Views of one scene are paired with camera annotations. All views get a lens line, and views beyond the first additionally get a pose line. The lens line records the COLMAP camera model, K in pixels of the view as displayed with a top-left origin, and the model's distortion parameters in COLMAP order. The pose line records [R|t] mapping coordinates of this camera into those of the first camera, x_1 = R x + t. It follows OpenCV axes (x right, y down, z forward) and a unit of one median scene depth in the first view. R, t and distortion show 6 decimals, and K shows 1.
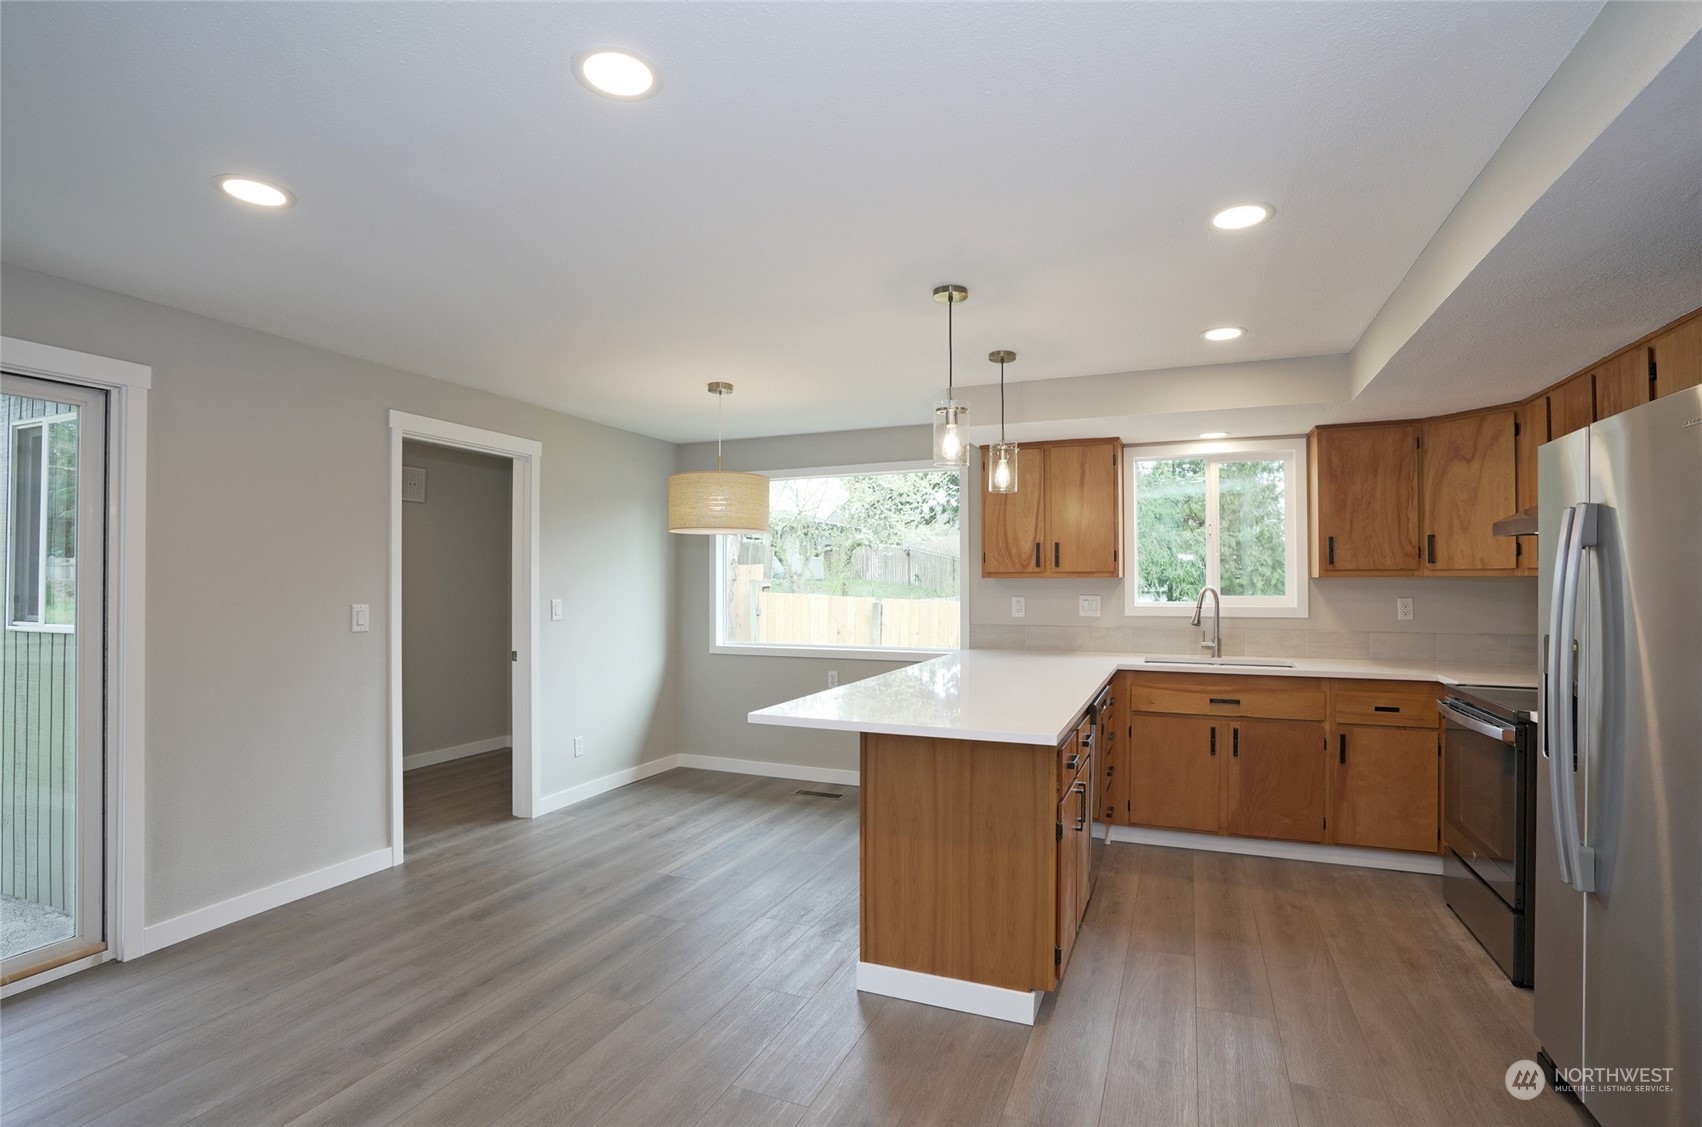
lens RADIAL K [[798.1, 0, 854.2], [0, 798.1, 572.9], [0, 0, 1]] dist [-0.066560, 0.024838]
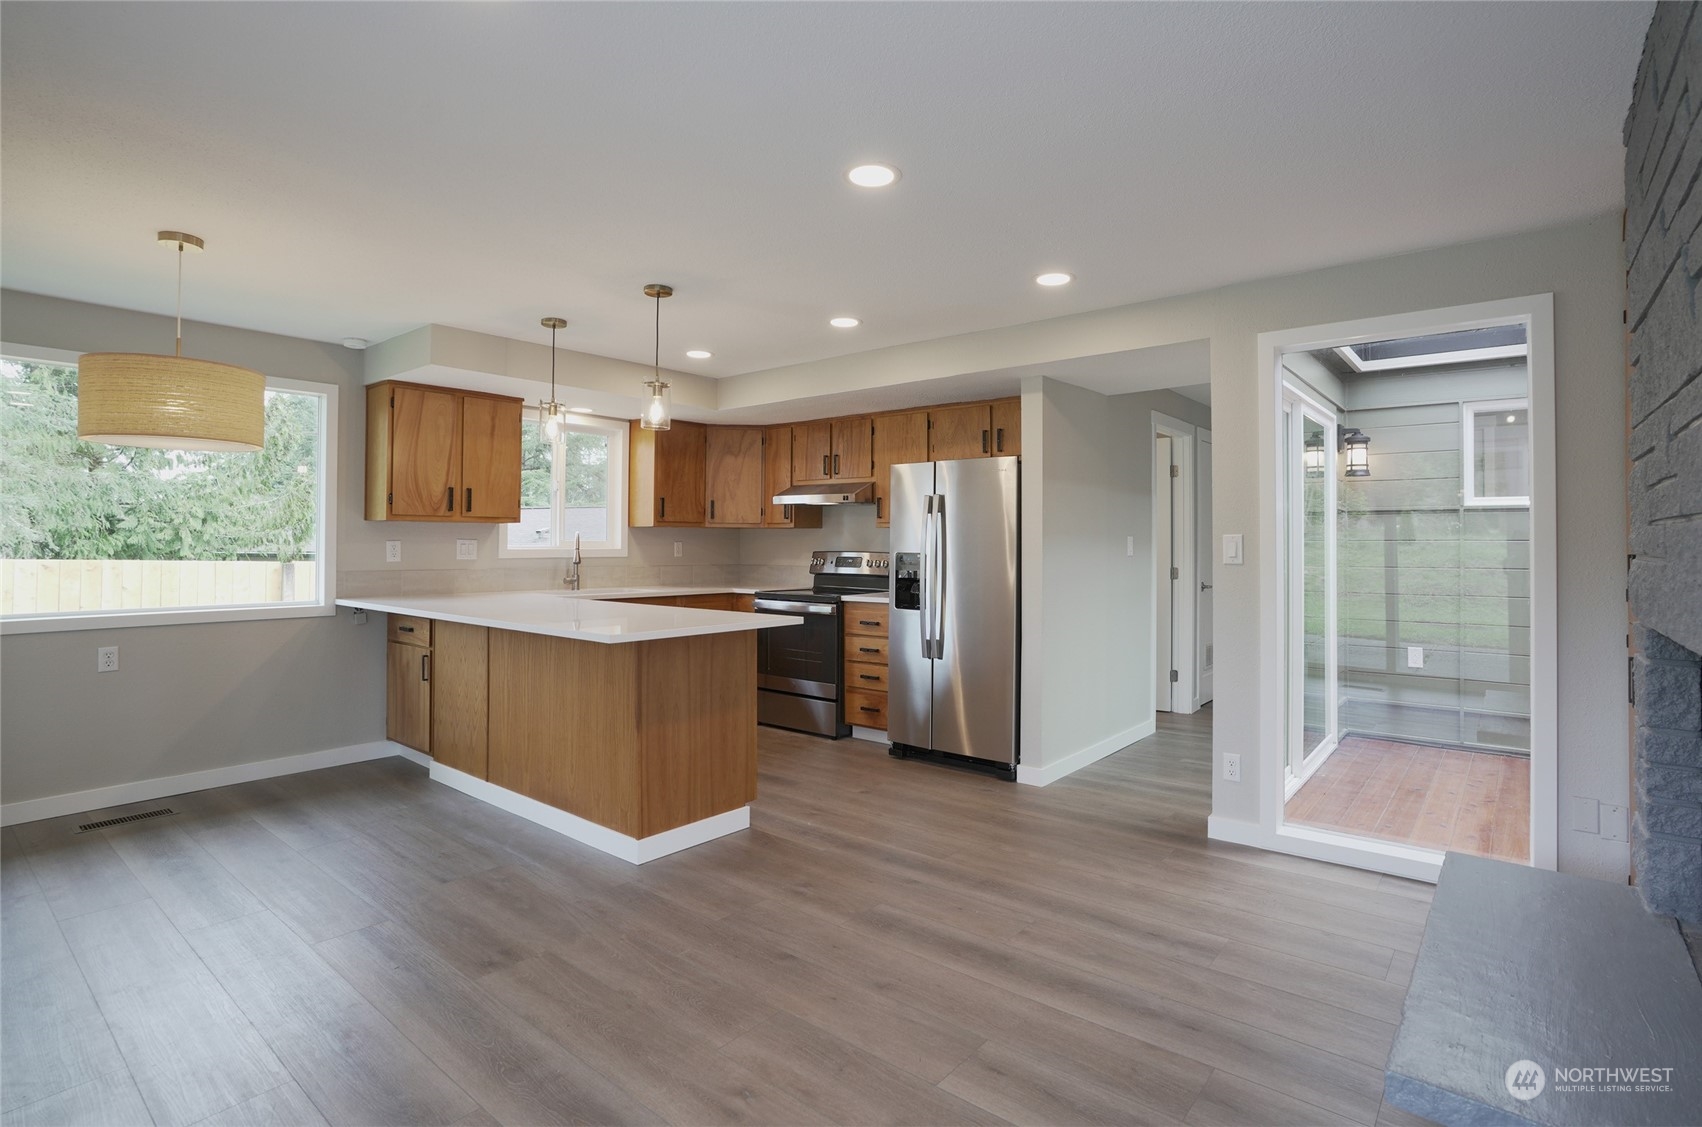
lens RADIAL K [[822.7, 0, 882.8], [0, 822.7, 533.2], [0, 0, 1]] dist [-0.039391, 0.000072]
pose [[0.277322, 0.013584, 0.960681, -0.724285], [-0.015614, 0.999832, -0.009630, 0.026547], [-0.960650, -0.012329, 0.277487, 0.212192]]
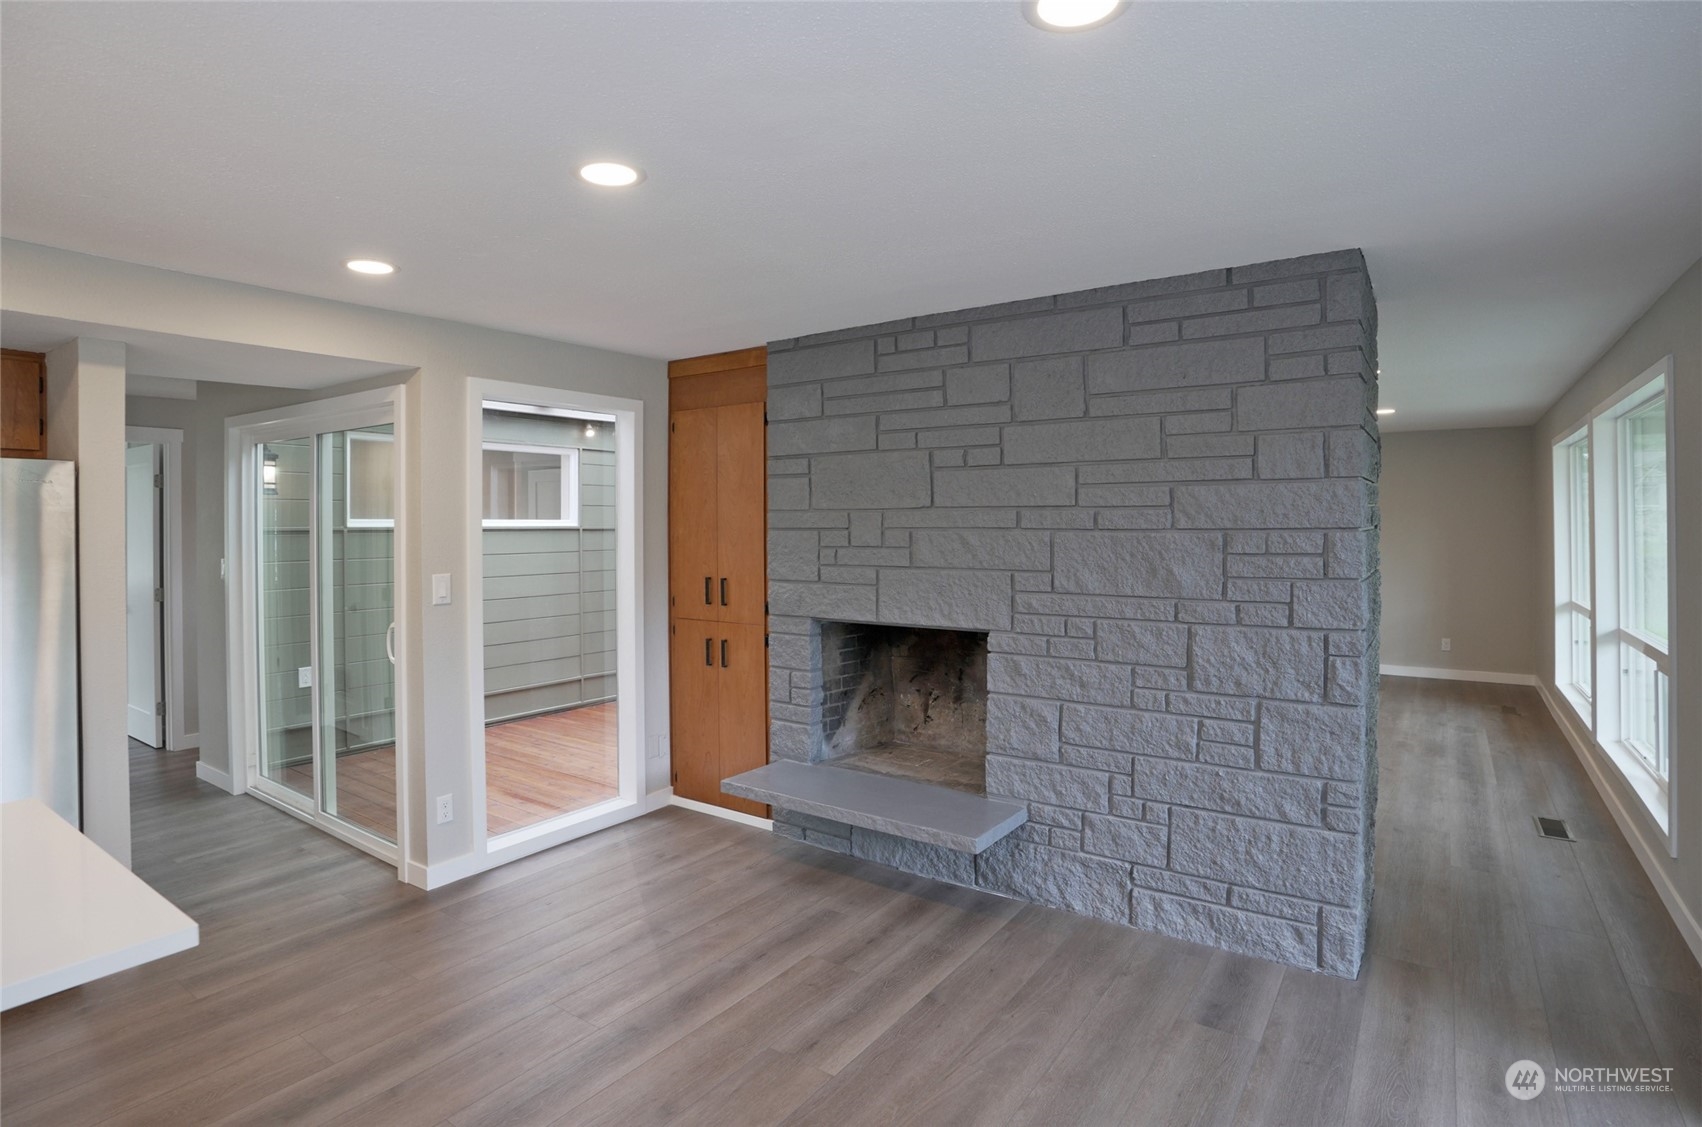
lens RADIAL K [[860.9, 0, 852.5], [0, 860.9, 520.8], [0, 0, 1]] dist [-0.071994, 0.022233]
pose [[-0.976034, 0.007937, 0.217472, -0.389724], [0.004854, 0.999880, -0.014707, -0.029082], [-0.217563, -0.013299, -0.975956, 0.889566]]
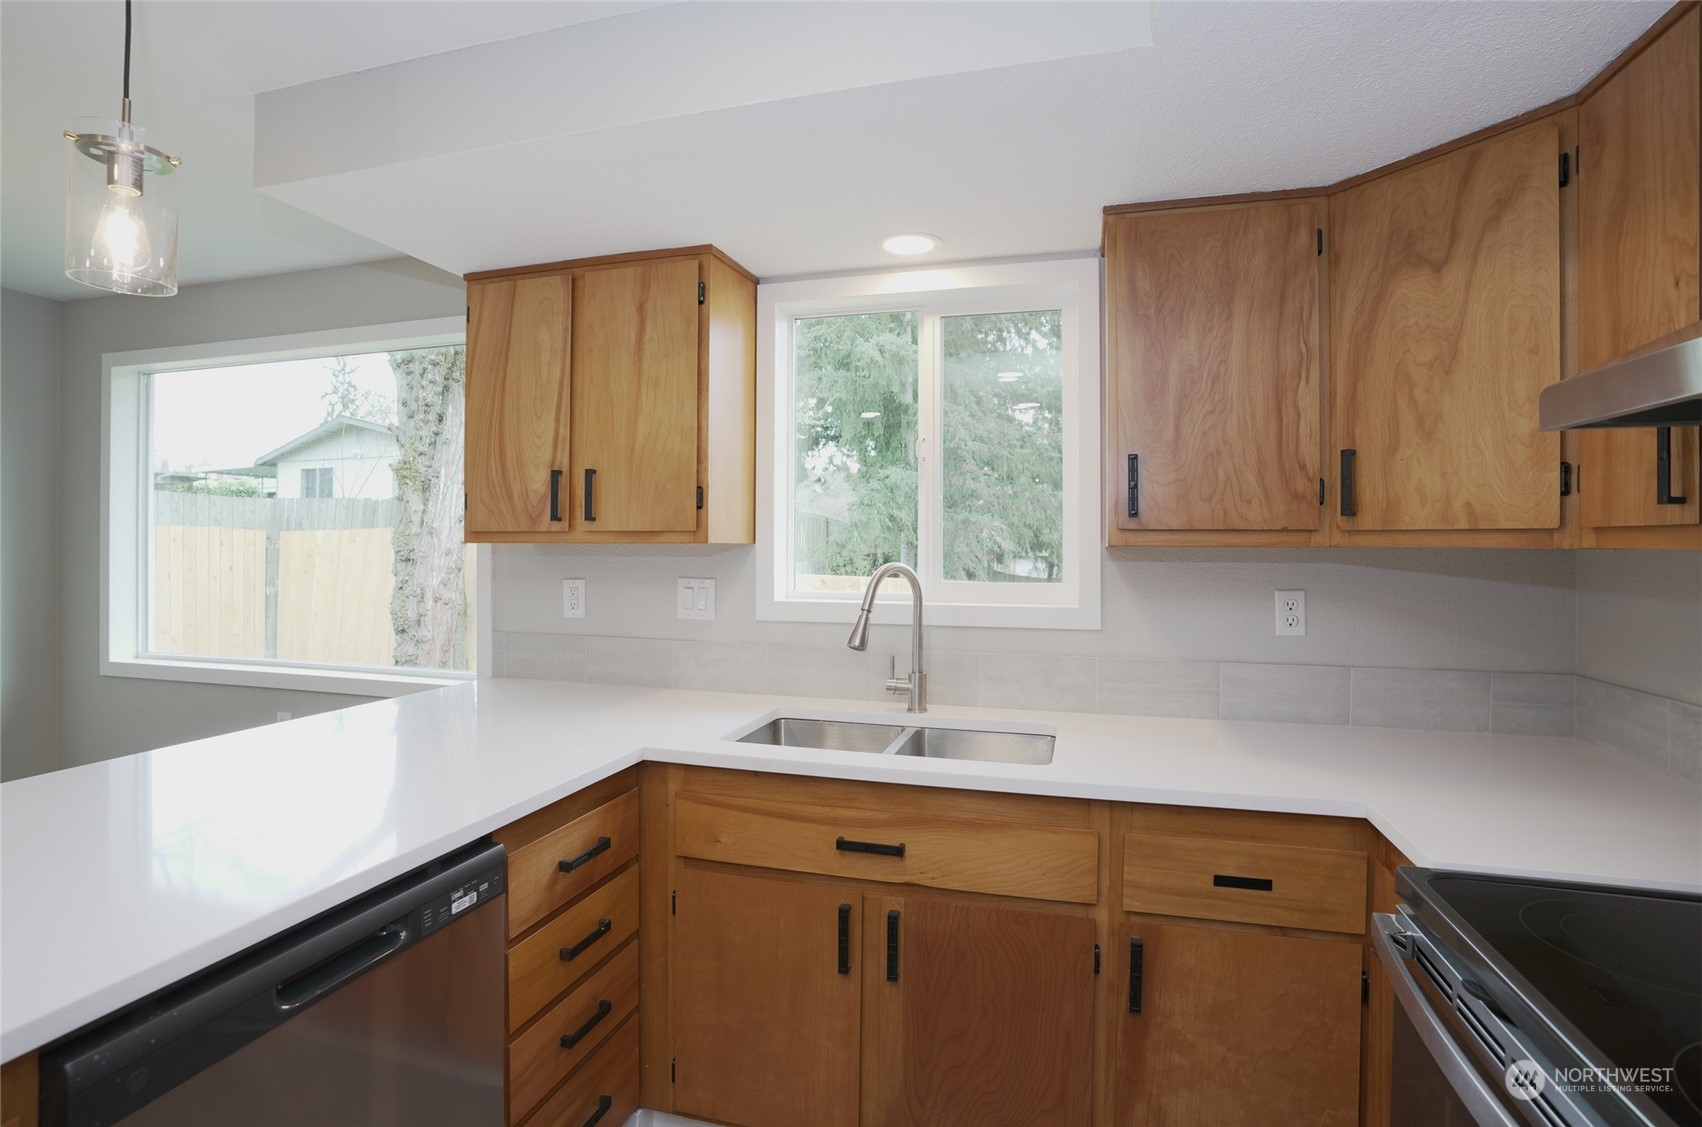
lens RADIAL K [[819.2, 0, 856.1], [0, 819.2, 541.6], [0, 0, 1]] dist [-0.066819, 0.024541]
pose [[0.992232, 0.005706, 0.124268, 0.411756], [-0.006694, 0.999949, 0.007534, 0.000205], [-0.124219, -0.008307, 0.992220, 0.582773]]
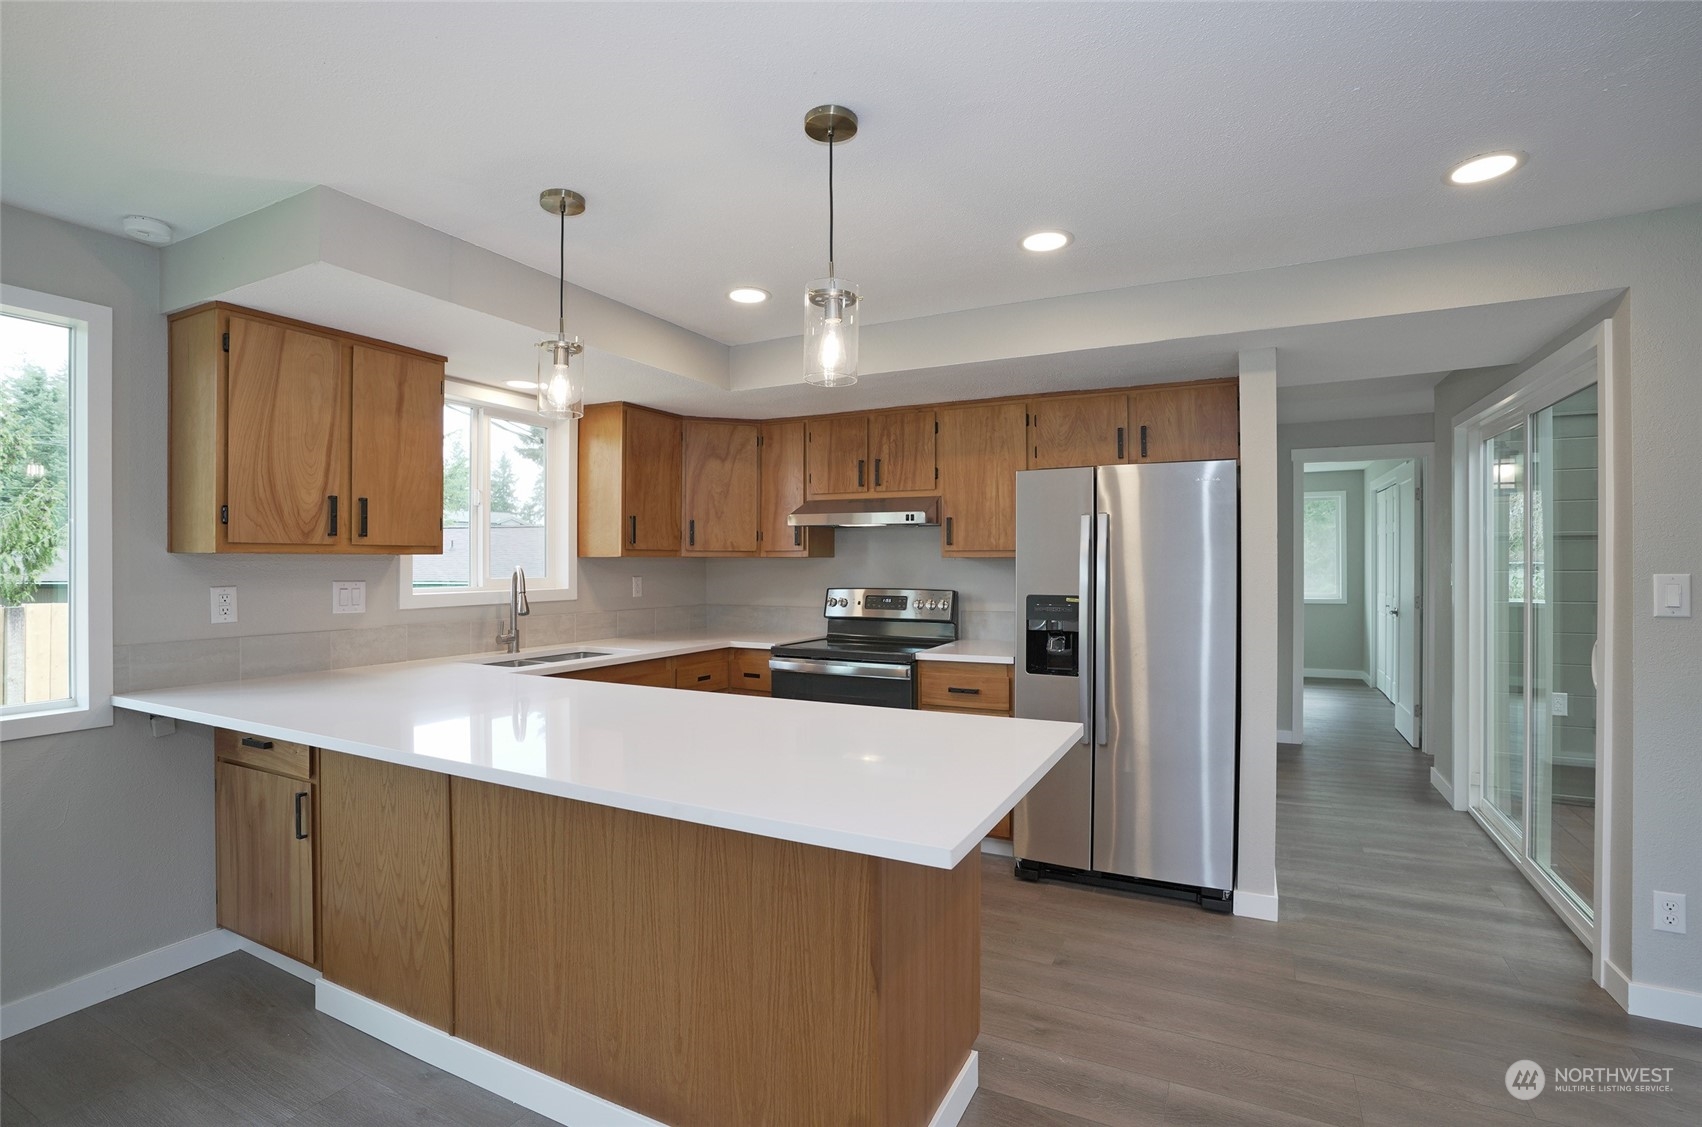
lens RADIAL K [[784.6, 0, 851.0], [0, 784.6, 563.5], [0, 0, 1]] dist [-0.059734, 0.021003]
pose [[0.080630, -0.000133, 0.996744, -0.371658], [-0.009874, 0.999951, 0.000933, 0.010721], [-0.996695, -0.009917, 0.080625, 0.662710]]
